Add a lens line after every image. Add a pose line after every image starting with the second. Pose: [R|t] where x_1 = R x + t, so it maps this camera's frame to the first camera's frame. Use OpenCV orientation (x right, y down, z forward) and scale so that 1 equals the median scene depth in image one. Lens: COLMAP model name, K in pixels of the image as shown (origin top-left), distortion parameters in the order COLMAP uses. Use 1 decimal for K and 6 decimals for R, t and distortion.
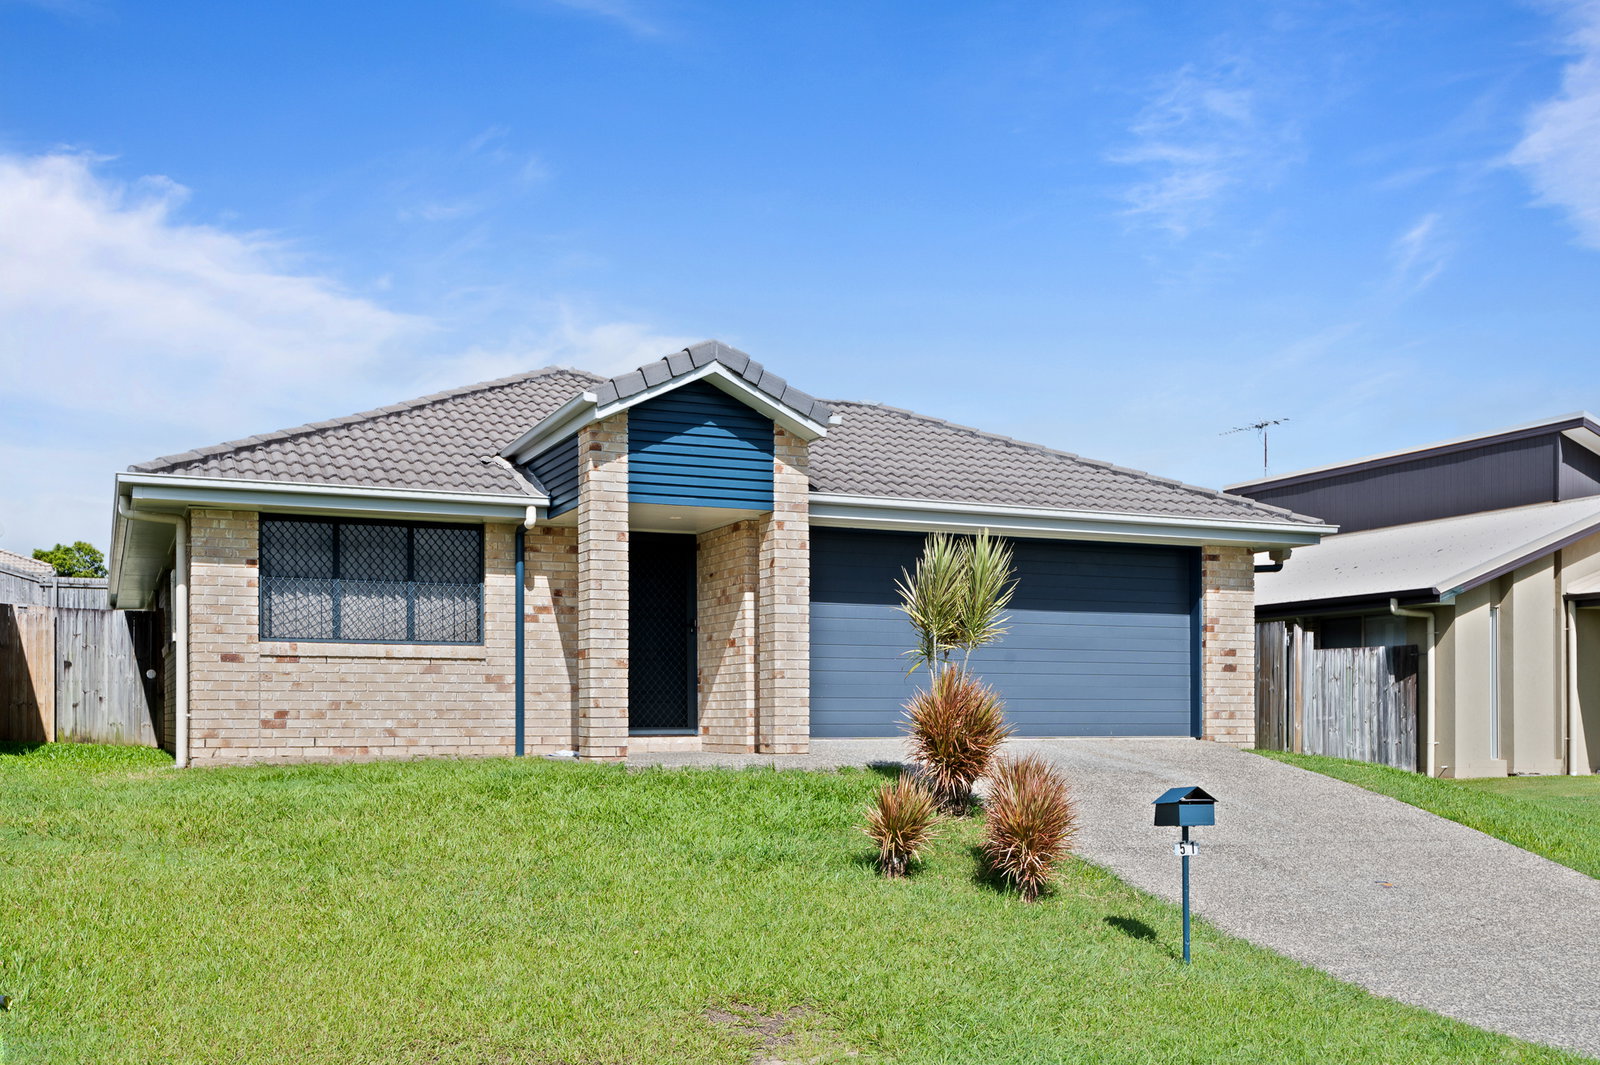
lens RADIAL K [[1568.9, 0, 799.5], [0, 1568.9, 531.7], [0, 0, 1]] dist [0.021761, 0.000000]
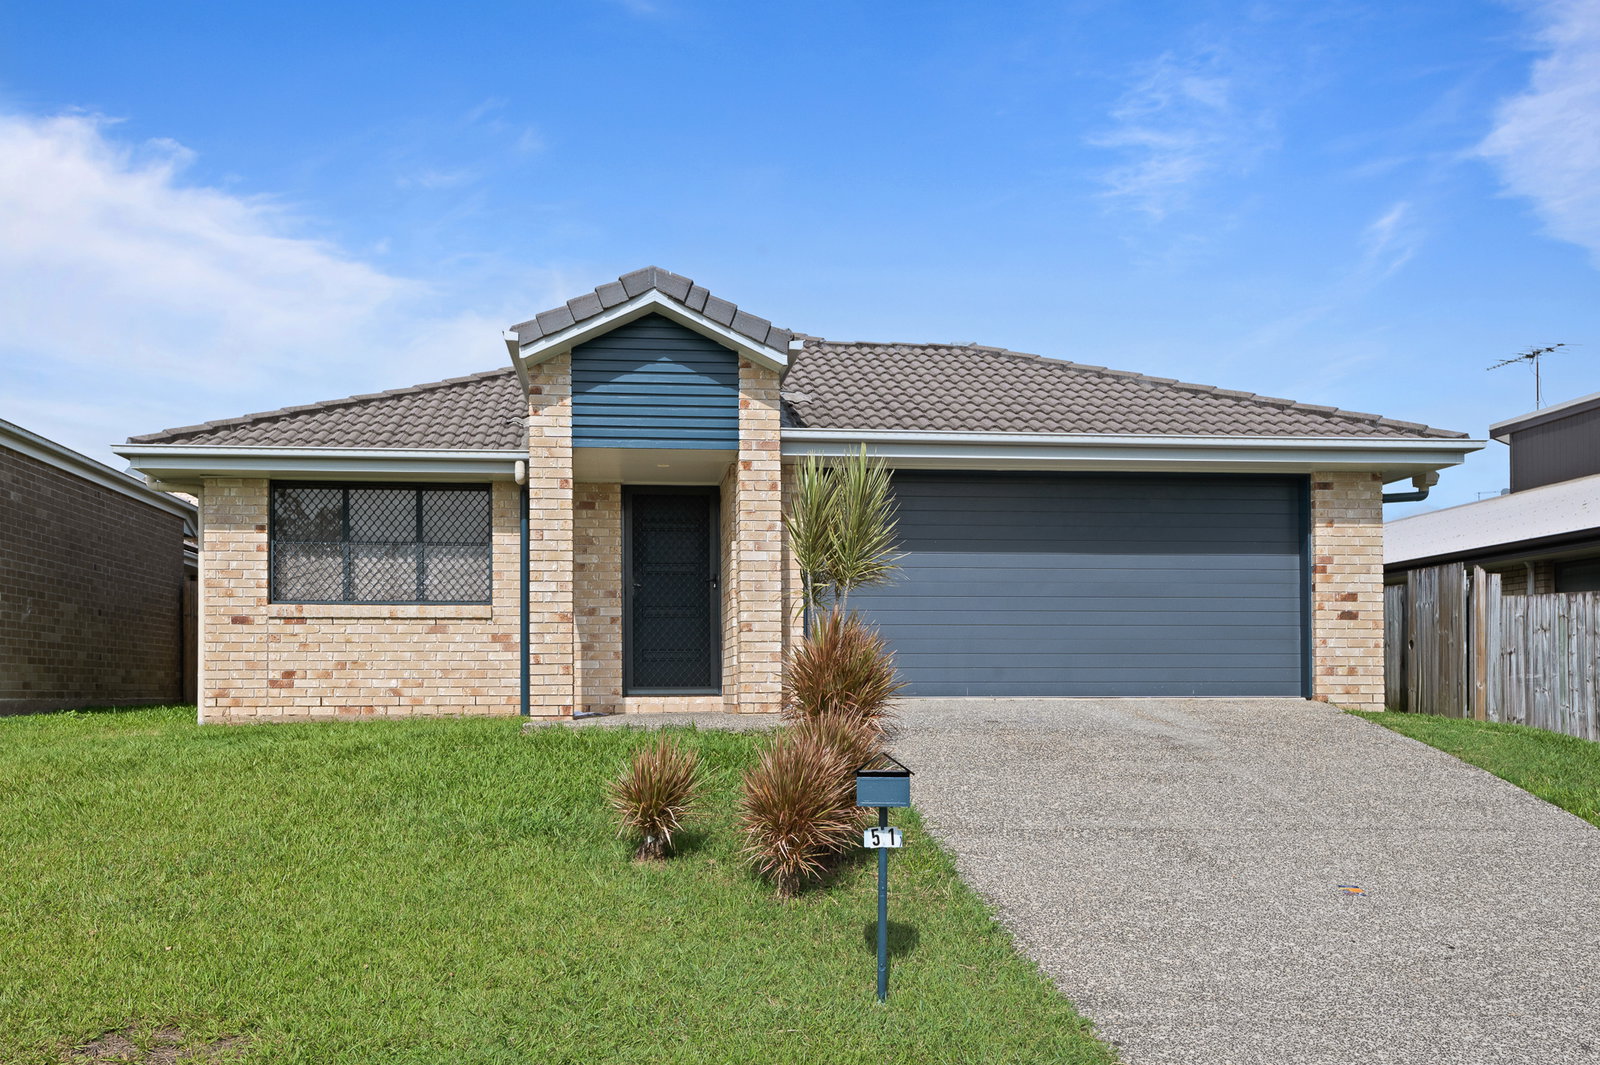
lens RADIAL K [[1349.6, 0, 797.7], [0, 1349.6, 566.2], [0, 0, 1]] dist [0.040490, -0.016926]
pose [[0.951491, -0.031367, -0.306073, 0.252283], [0.039461, 0.999015, 0.020290, 0.039381], [0.305135, -0.031383, 0.951792, 0.251919]]
